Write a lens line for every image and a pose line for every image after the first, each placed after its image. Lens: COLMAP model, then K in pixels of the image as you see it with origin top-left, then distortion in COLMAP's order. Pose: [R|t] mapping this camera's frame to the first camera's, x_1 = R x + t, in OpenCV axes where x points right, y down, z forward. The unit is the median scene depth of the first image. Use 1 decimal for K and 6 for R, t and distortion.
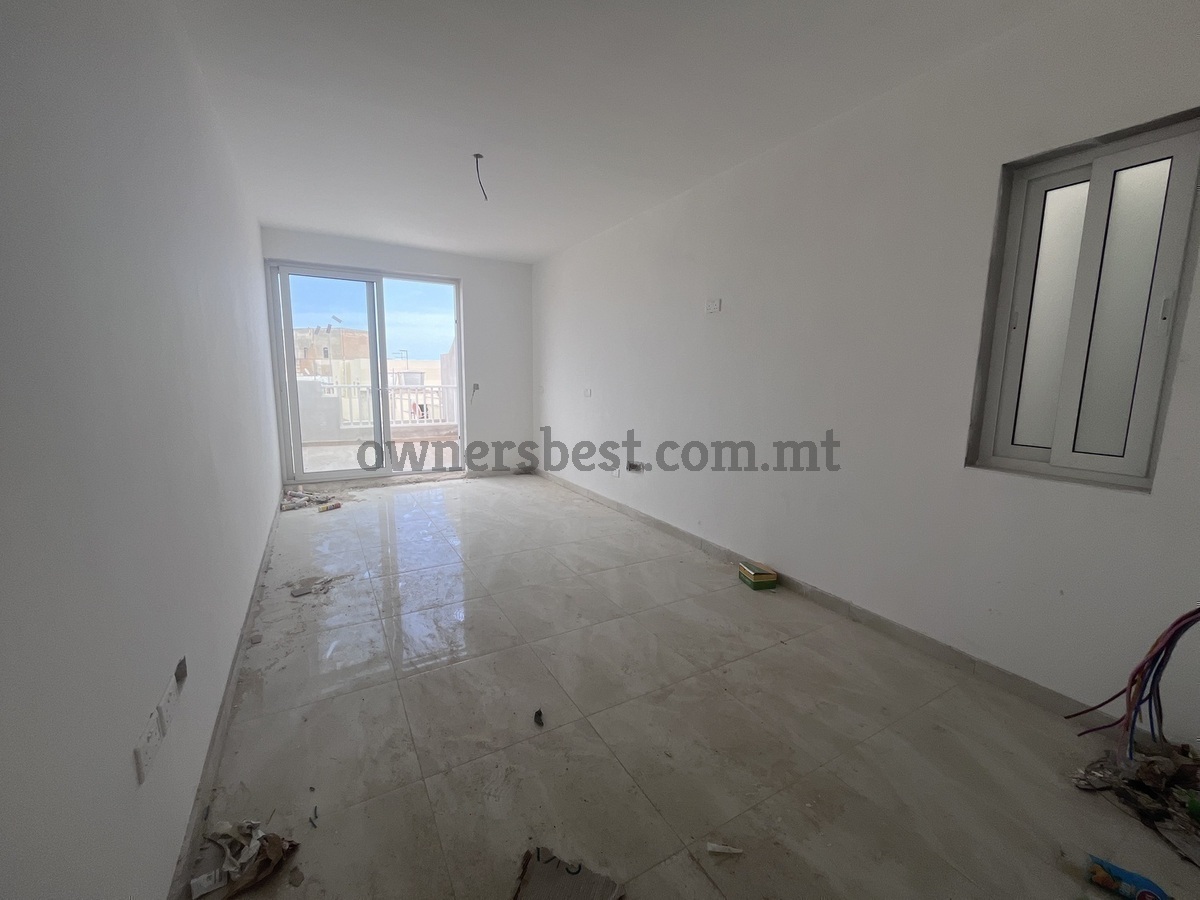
lens RADIAL K [[479.3, 0, 600.0], [0, 479.3, 450.0], [0, 0, 1]] dist [-0.017073, 0.000192]
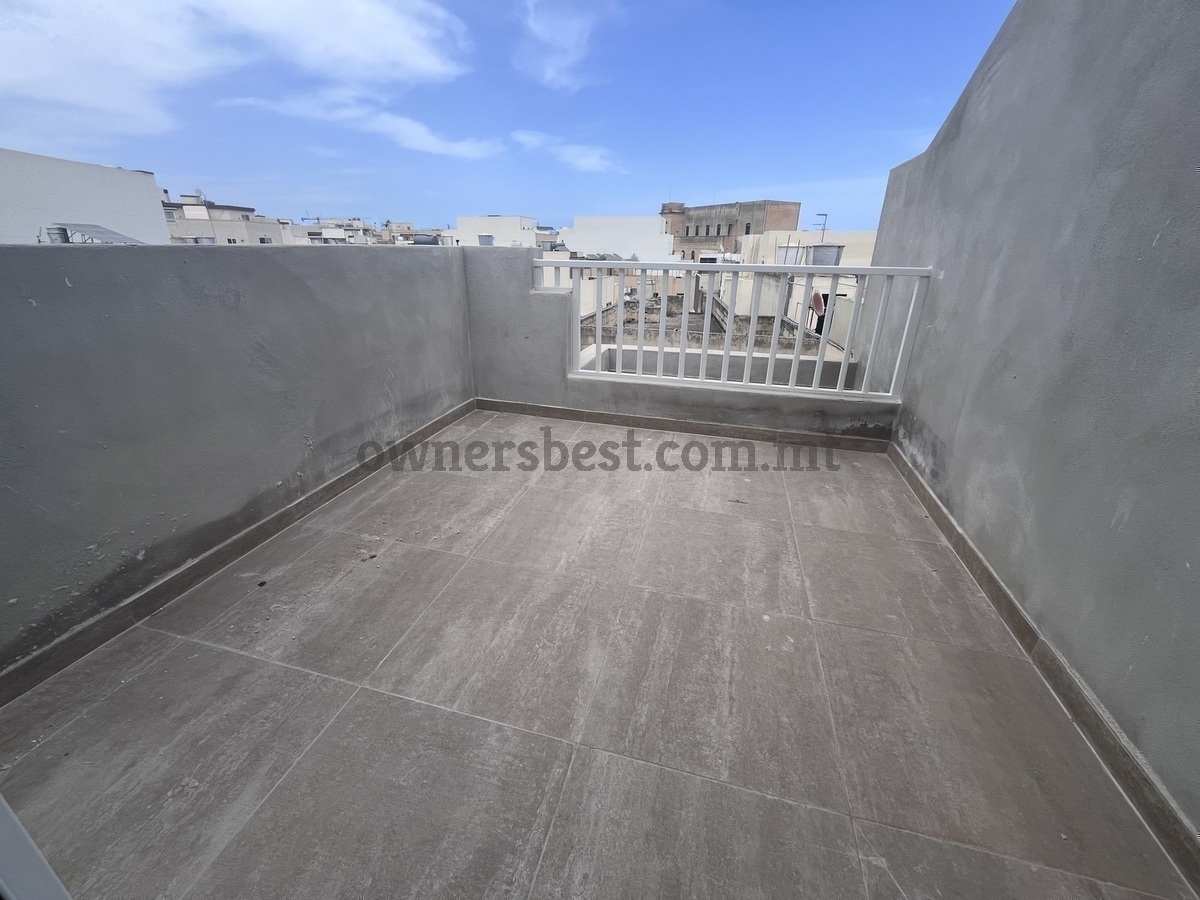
lens RADIAL K [[479.3, 0, 600.0], [0, 479.3, 450.0], [0, 0, 1]] dist [-0.017073, 0.000192]
pose [[0.701418, 0.267524, -0.660639, -0.088497], [-0.106100, 0.955750, 0.274380, -0.034321], [0.704809, -0.122361, 0.698765, 0.259880]]
